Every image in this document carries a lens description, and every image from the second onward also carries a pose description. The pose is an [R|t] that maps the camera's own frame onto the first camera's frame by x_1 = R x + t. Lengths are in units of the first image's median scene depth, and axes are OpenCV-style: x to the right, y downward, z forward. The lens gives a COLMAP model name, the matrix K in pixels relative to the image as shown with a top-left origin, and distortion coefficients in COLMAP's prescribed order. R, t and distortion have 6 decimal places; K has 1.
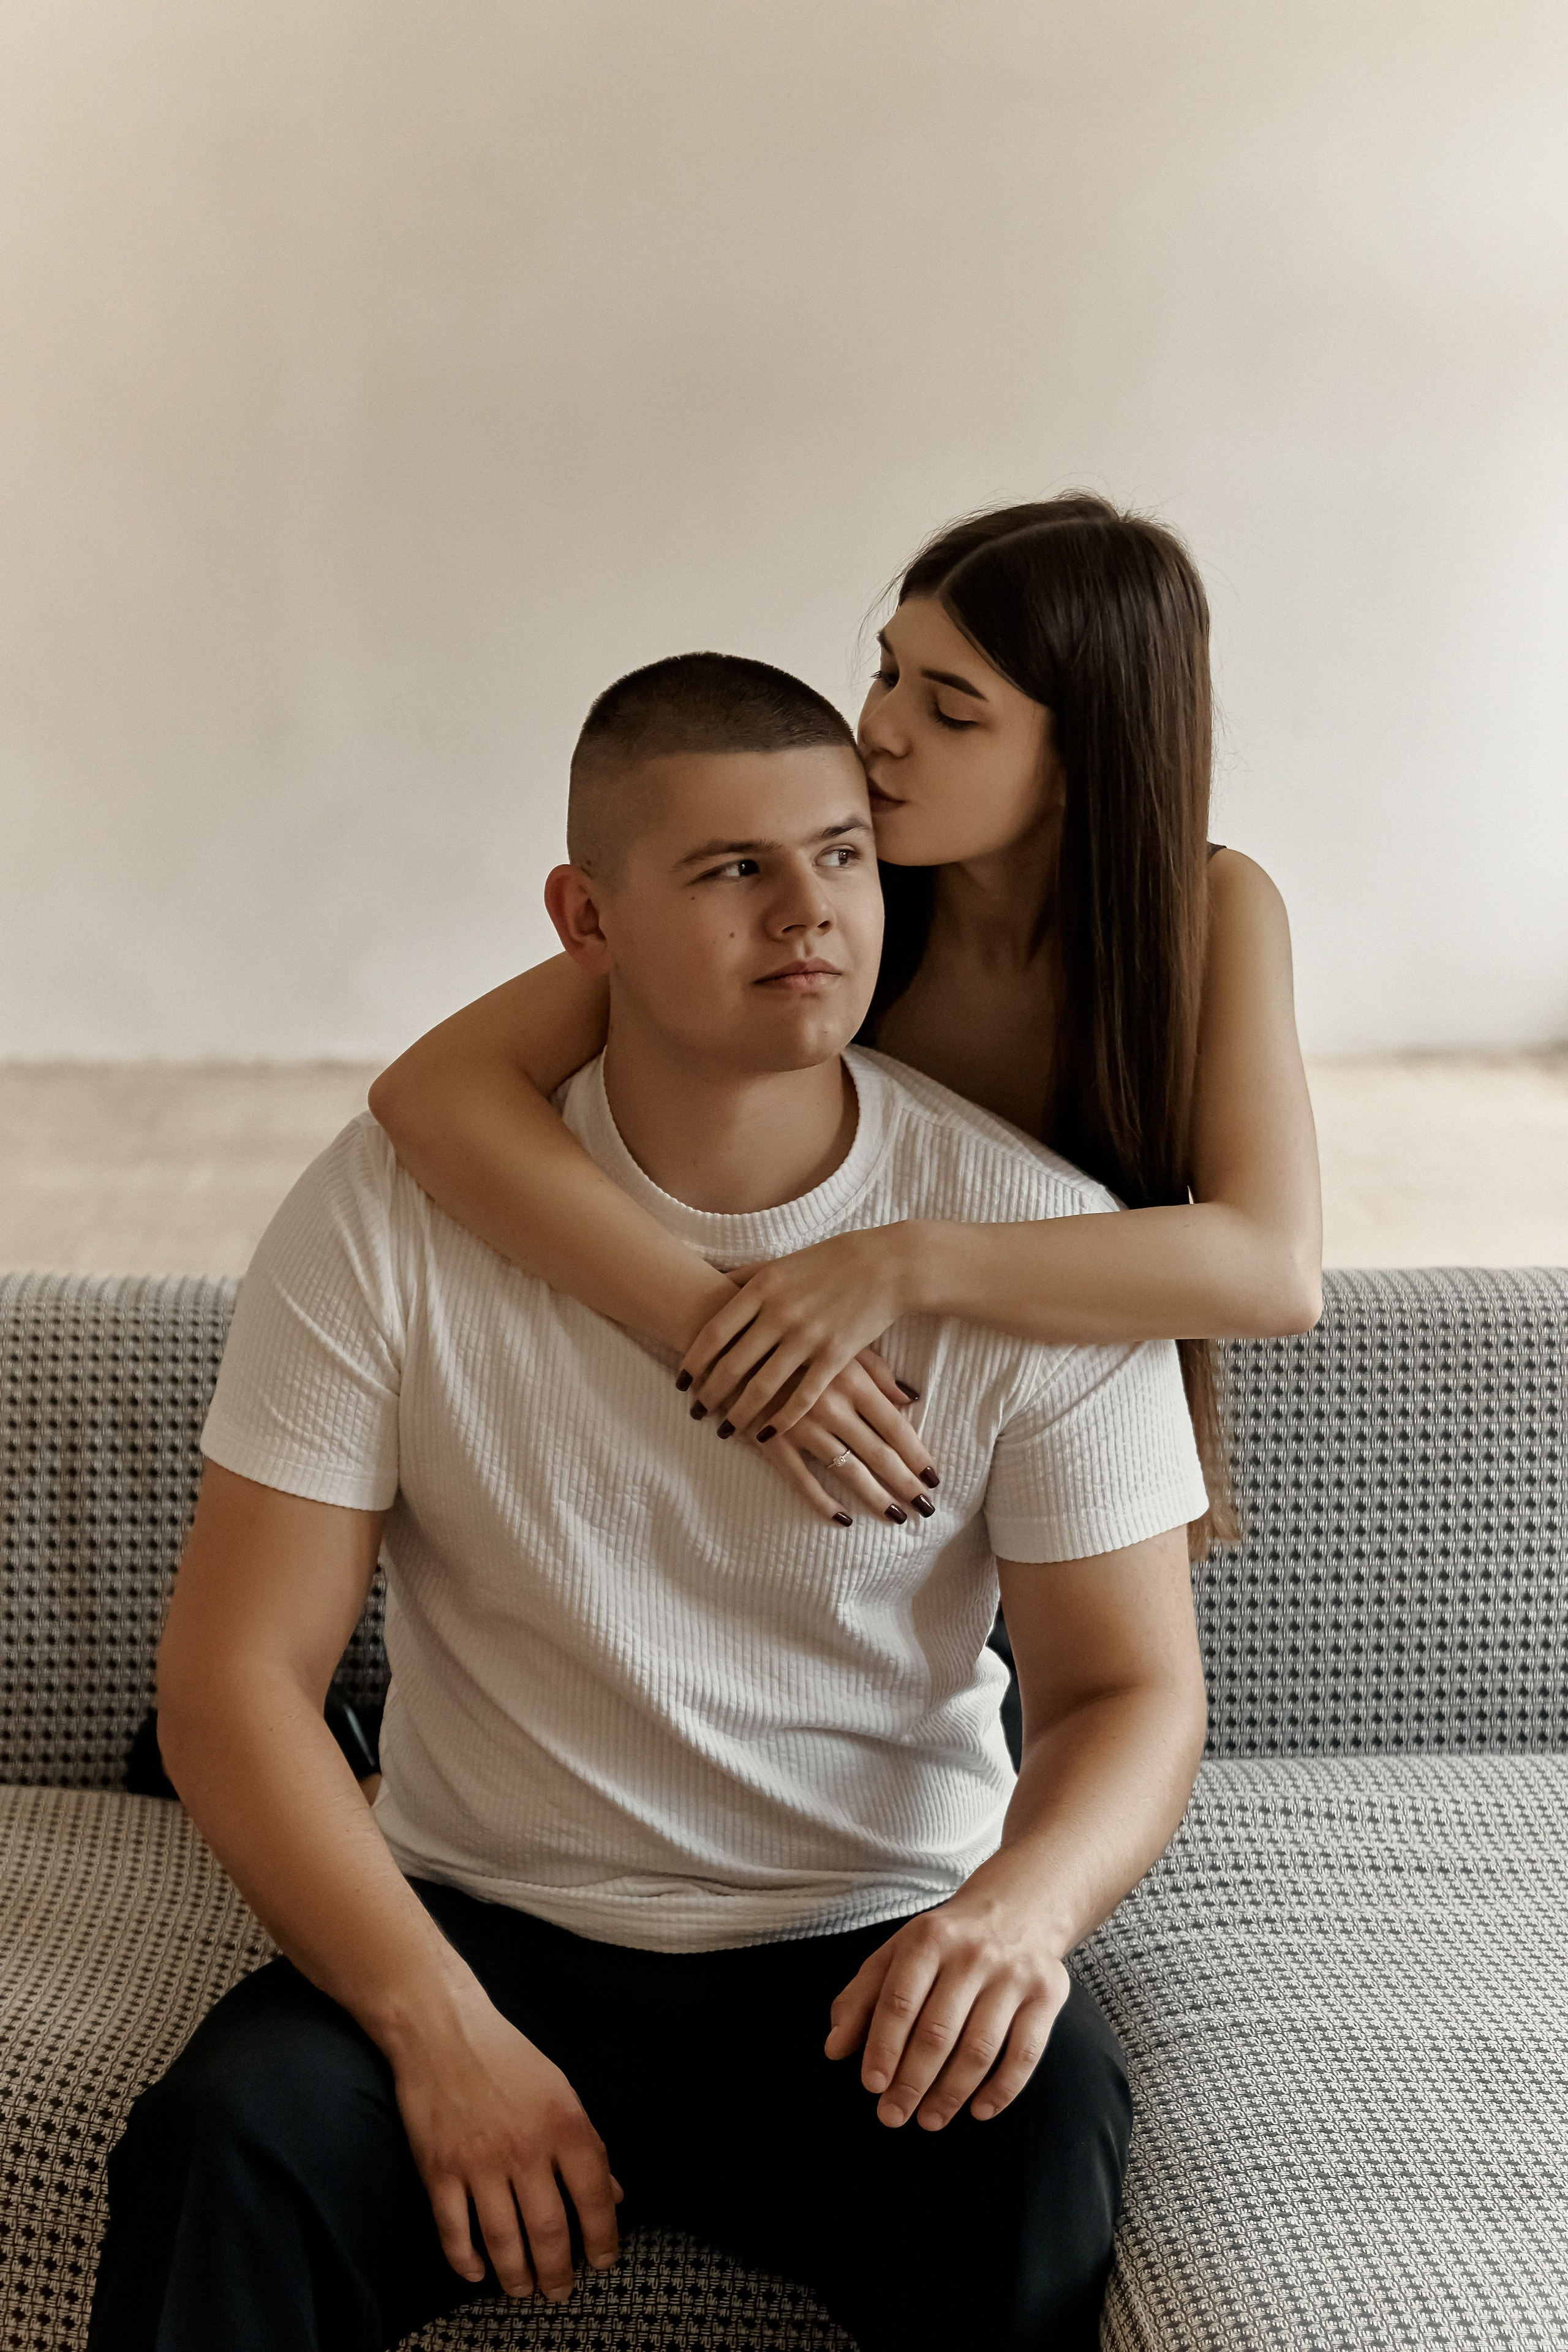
lens RADIAL K [[5069.1, 0, 784.0], [0, 5069.1, 1176.0], [0, 0, 1]] dist [0.704714, -9.937259]
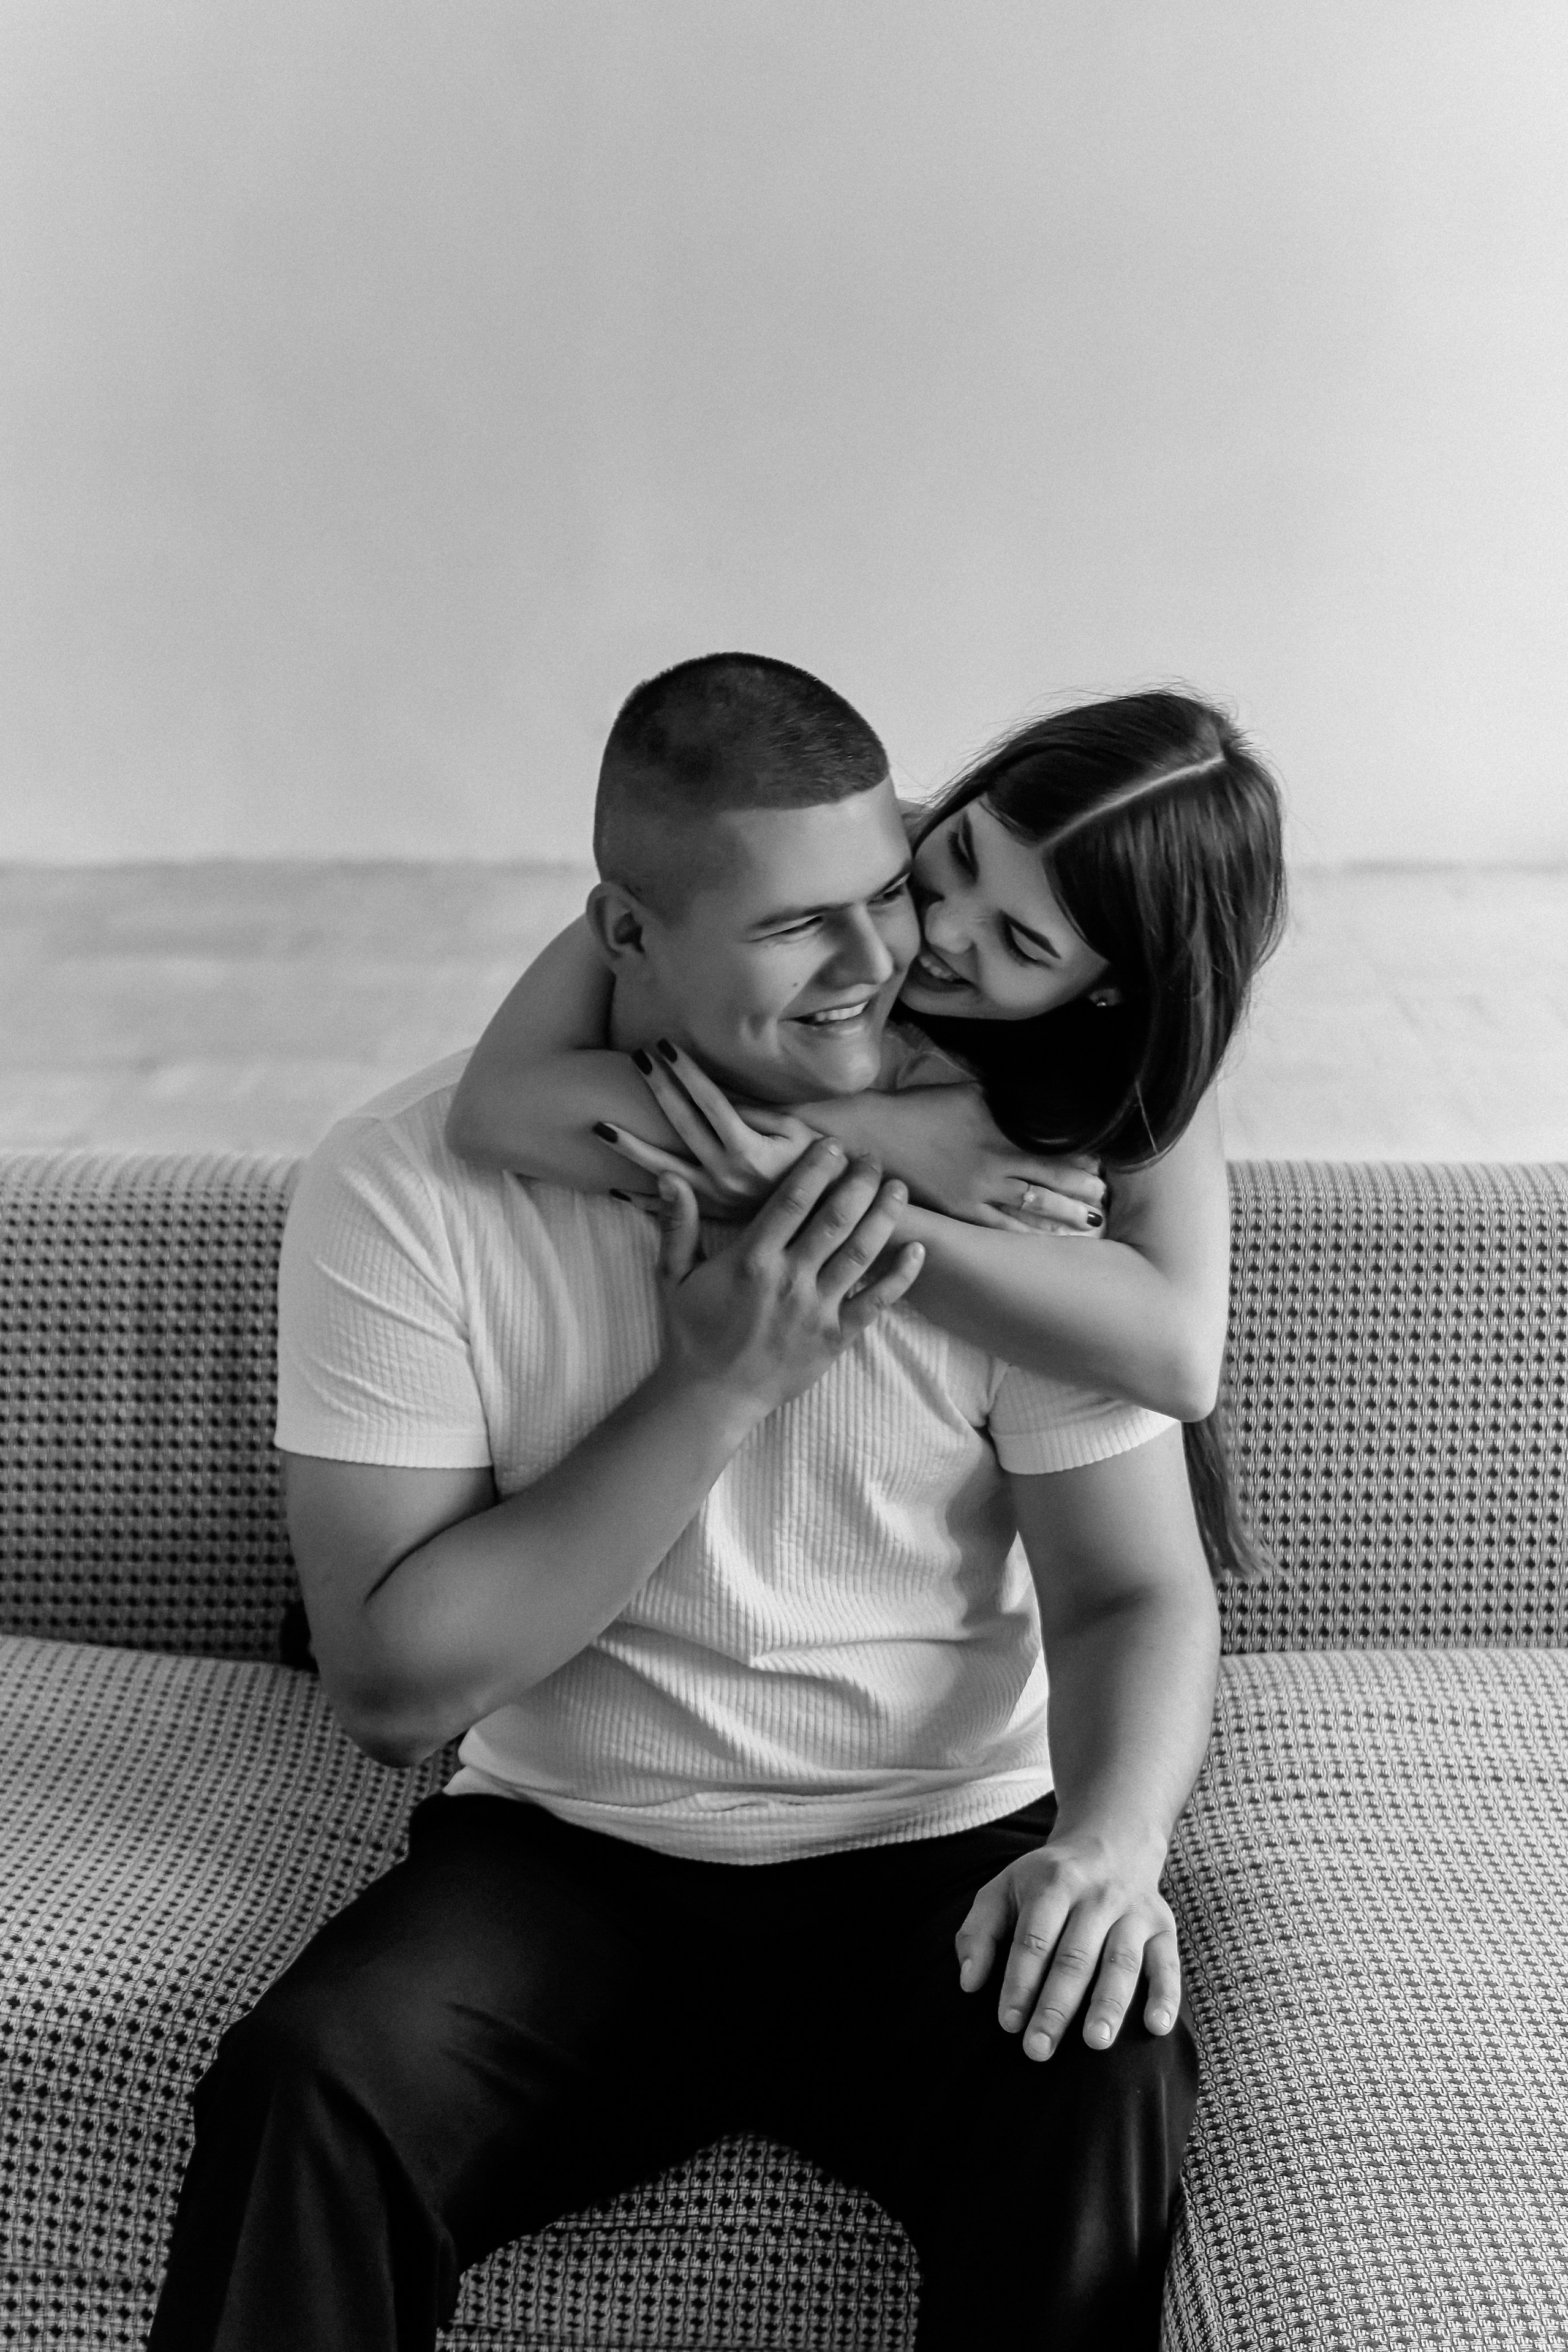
lens RADIAL K [[4384.5, 0, 784.0], [0, 4384.5, 1176.0], [0, 0, 1]] dist [0.501060, -4.778295]
pose [[0.998318, 0.012898, -0.056521, 0.023650], [-0.009905, 0.998550, 0.052916, -0.027115], [0.057121, -0.052267, 0.996998, 0.105661]]
